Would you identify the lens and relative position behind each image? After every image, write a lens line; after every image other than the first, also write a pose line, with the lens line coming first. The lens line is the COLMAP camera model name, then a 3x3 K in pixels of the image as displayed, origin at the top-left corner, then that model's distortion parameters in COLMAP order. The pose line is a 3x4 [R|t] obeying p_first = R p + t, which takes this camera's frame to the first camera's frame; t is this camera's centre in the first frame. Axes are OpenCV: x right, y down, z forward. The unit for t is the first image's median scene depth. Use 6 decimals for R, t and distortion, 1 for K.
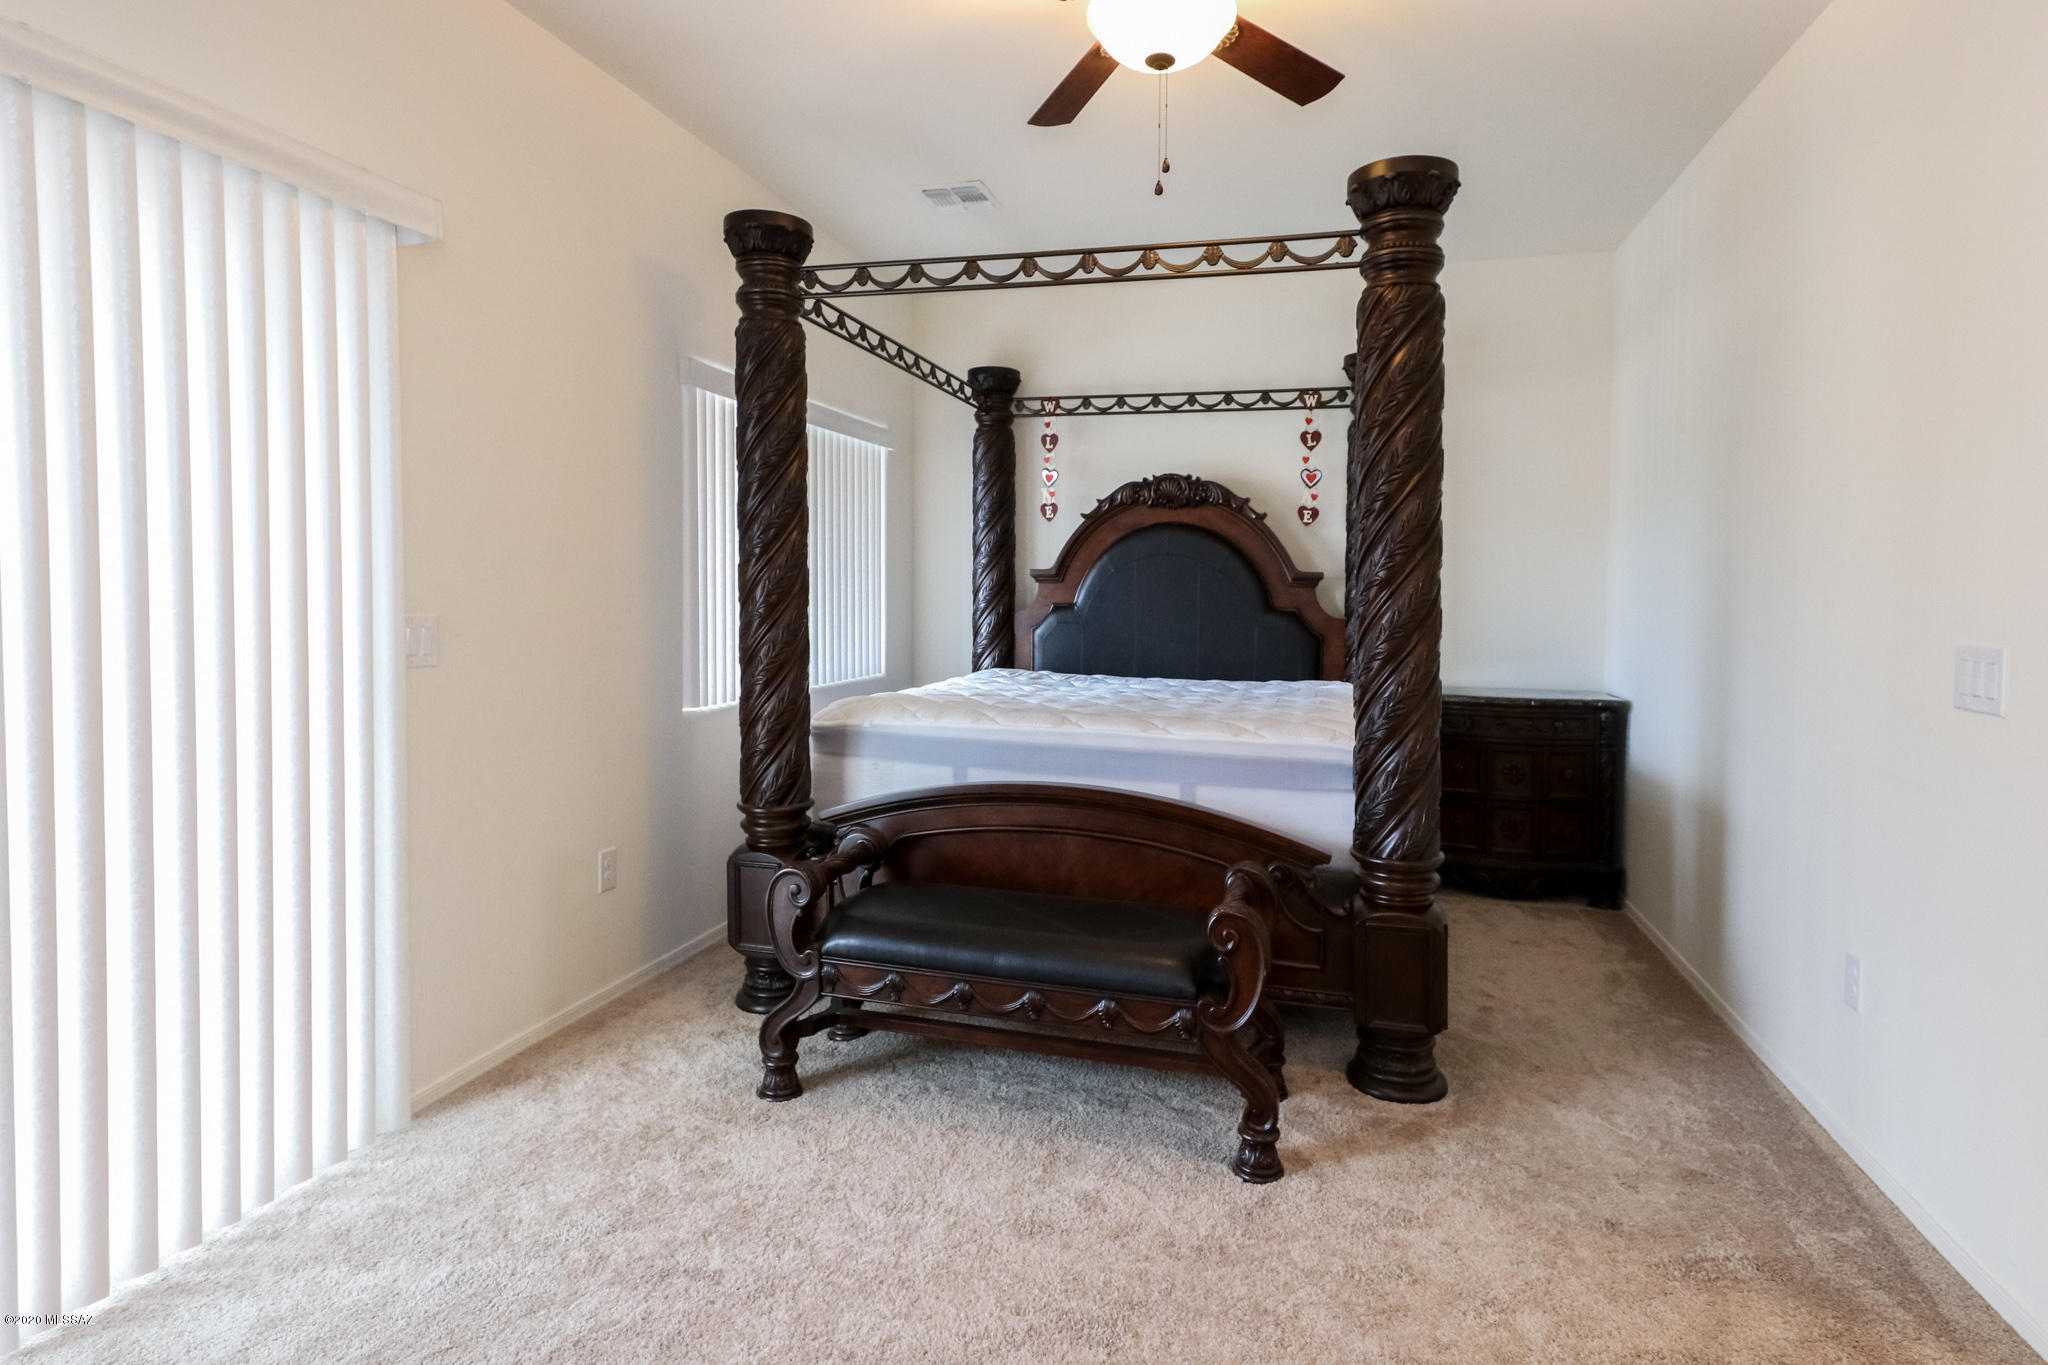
lens RADIAL K [[1072.5, 0, 1021.5], [0, 1072.5, 596.1], [0, 0, 1]] dist [0.028575, -0.034818]
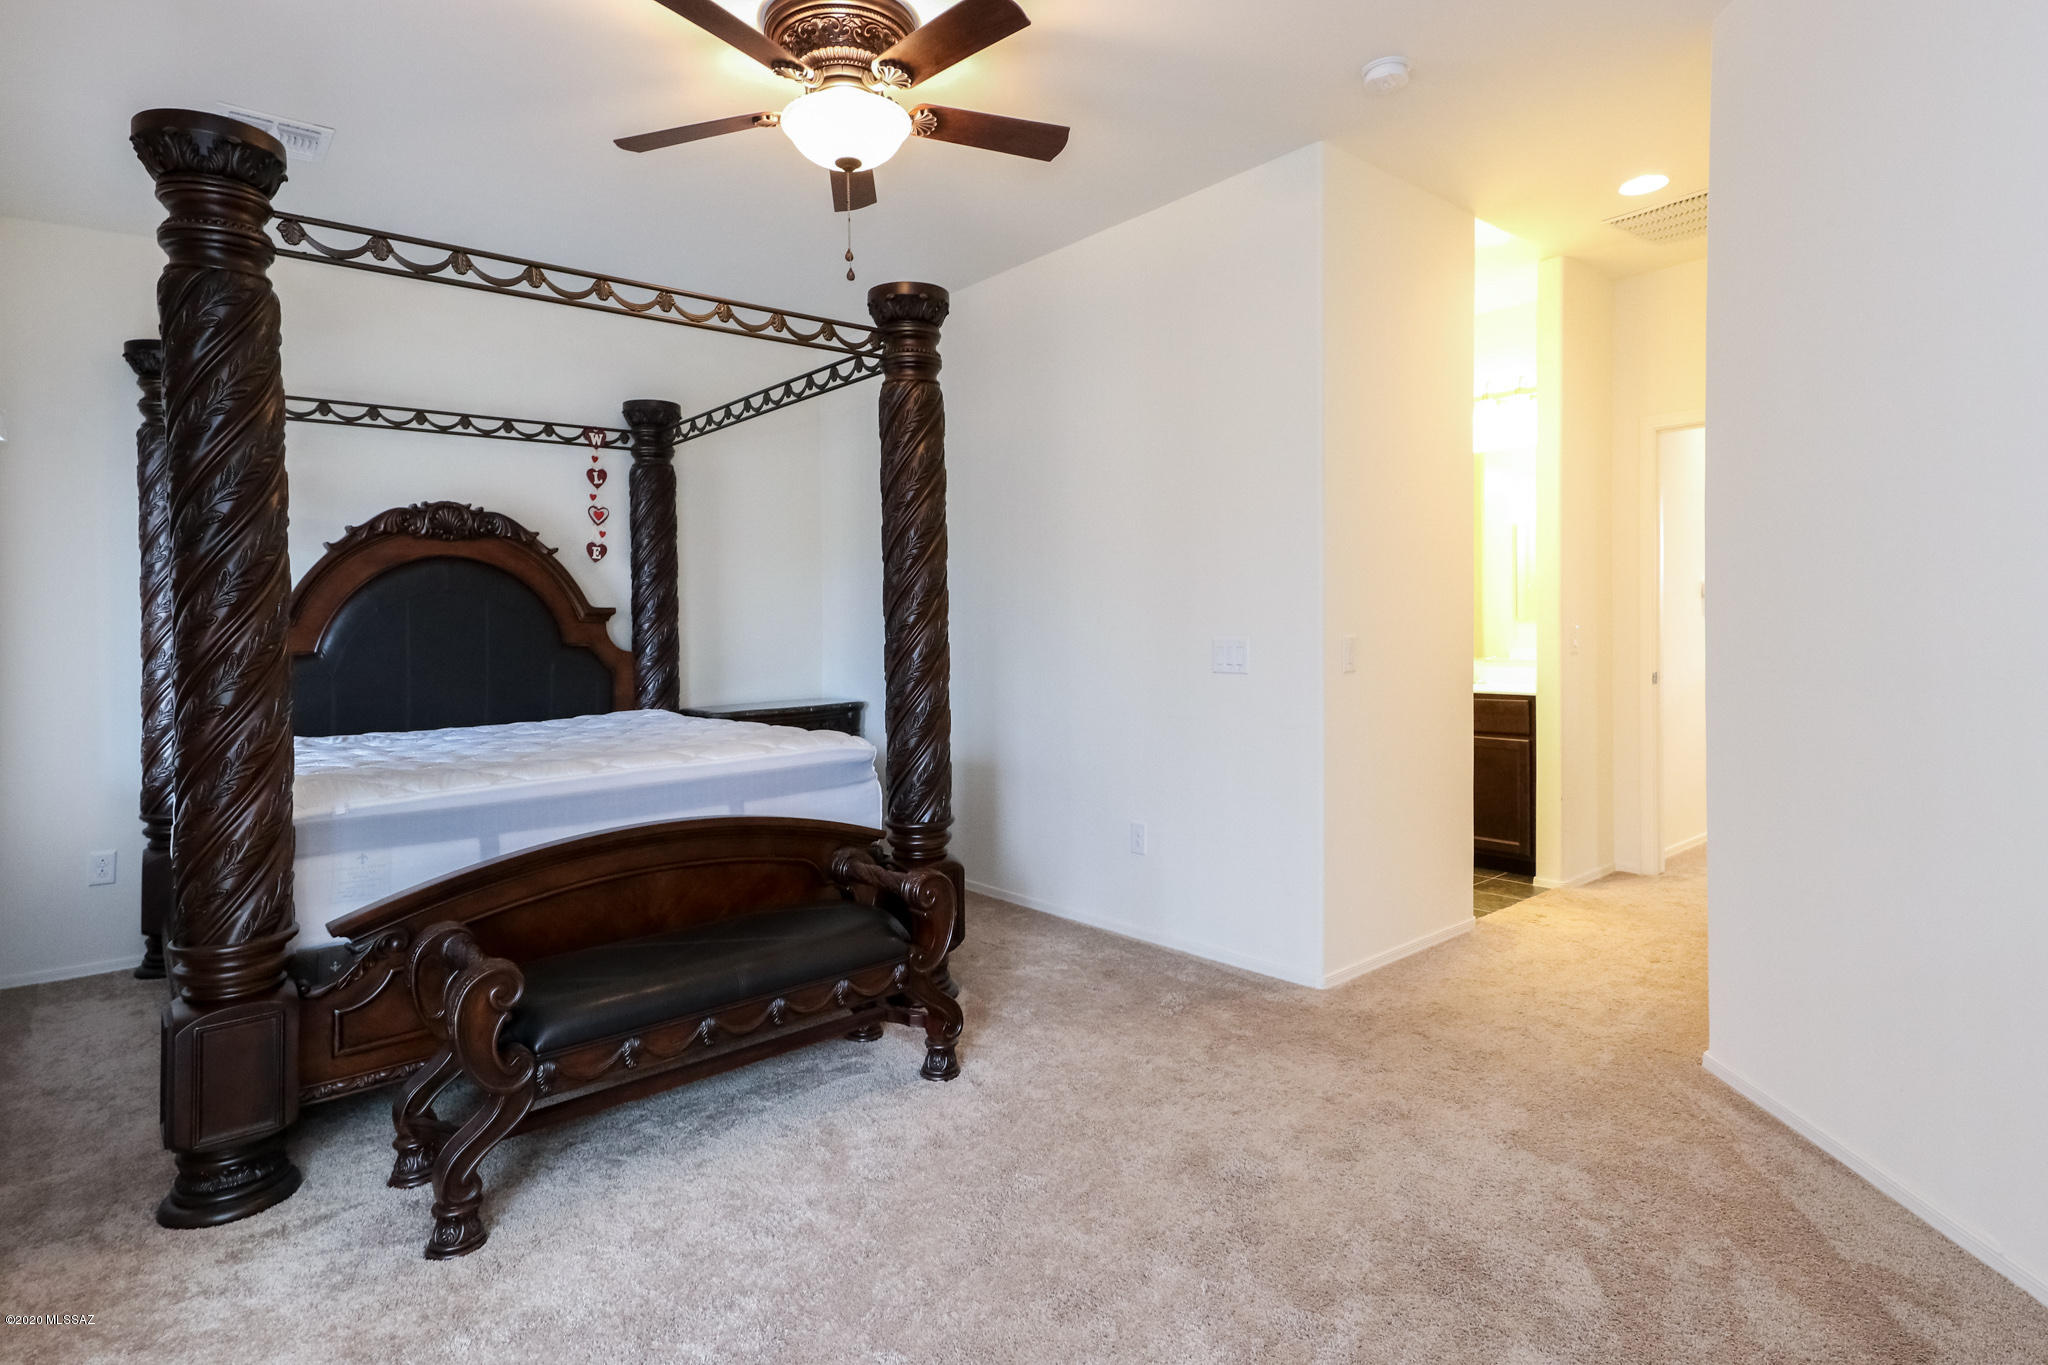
lens RADIAL K [[1073.1, 0, 1026.3], [0, 1073.1, 654.3], [0, 0, 1]] dist [0.037099, -0.076741]
pose [[0.551516, -0.055296, 0.832330, -0.366344], [0.036406, 0.998445, 0.042209, -0.006630], [-0.833370, 0.007023, 0.552671, 0.098162]]
